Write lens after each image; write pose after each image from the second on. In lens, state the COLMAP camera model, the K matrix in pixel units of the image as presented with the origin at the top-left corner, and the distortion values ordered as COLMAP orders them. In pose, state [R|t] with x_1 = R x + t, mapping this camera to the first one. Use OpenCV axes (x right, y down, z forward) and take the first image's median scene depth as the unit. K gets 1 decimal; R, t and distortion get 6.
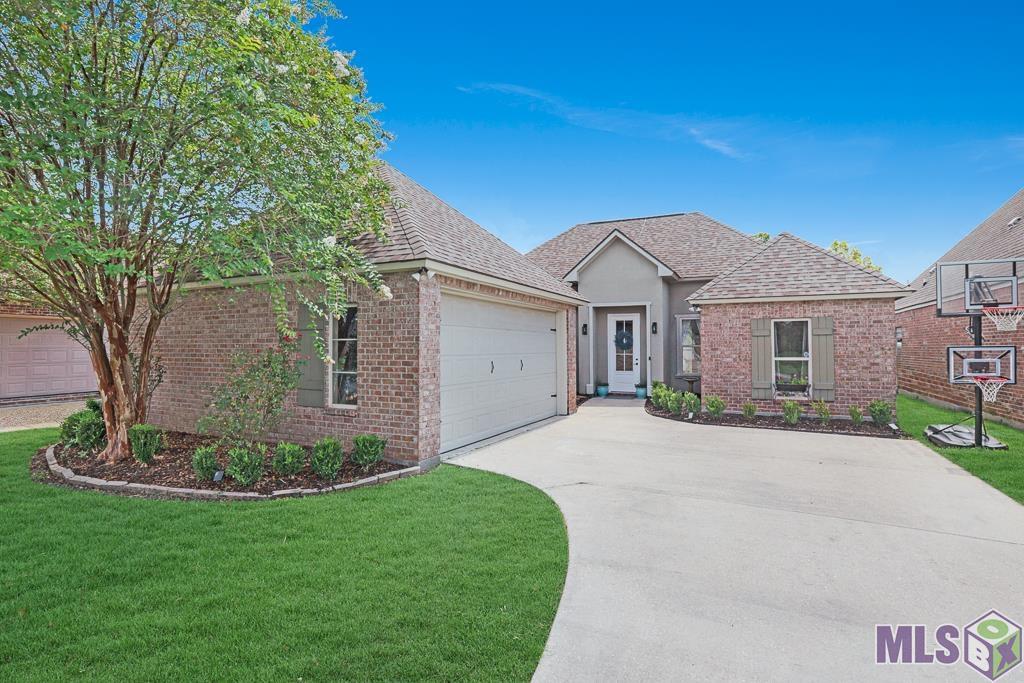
lens RADIAL K [[496.9, 0, 506.1], [0, 496.9, 331.6], [0, 0, 1]] dist [-0.017832, 0.000264]
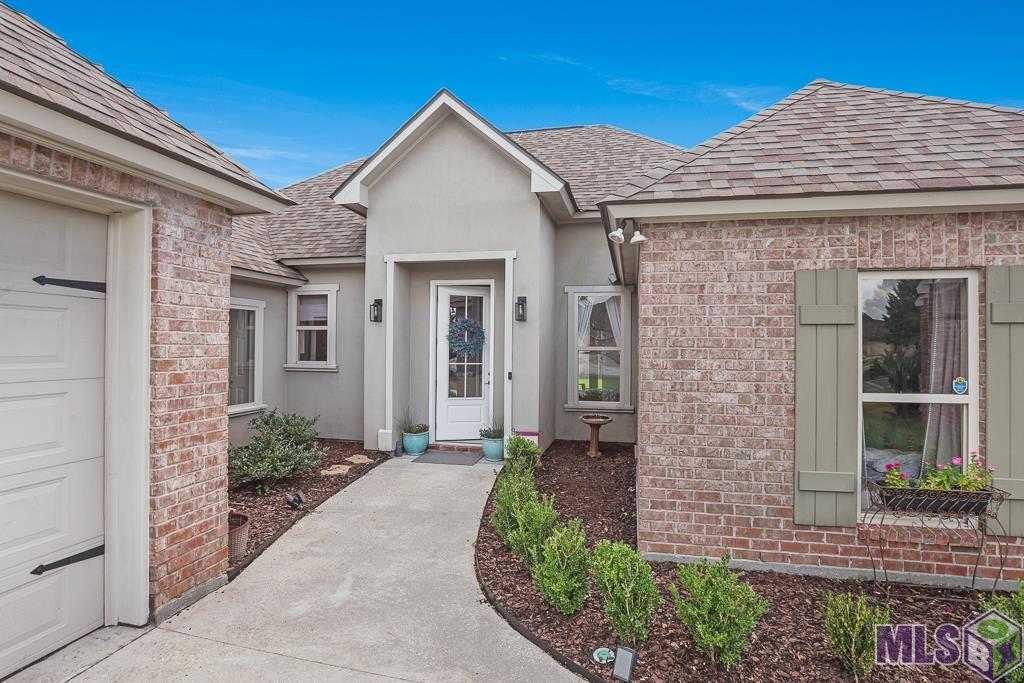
lens RADIAL K [[496.9, 0, 506.1], [0, 496.9, 331.6], [0, 0, 1]] dist [-0.017832, 0.000264]
pose [[0.977578, 0.017889, 0.209810, 0.209360], [-0.018956, 0.999816, 0.003077, 0.013264], [-0.209717, -0.006986, 0.977737, 0.614447]]
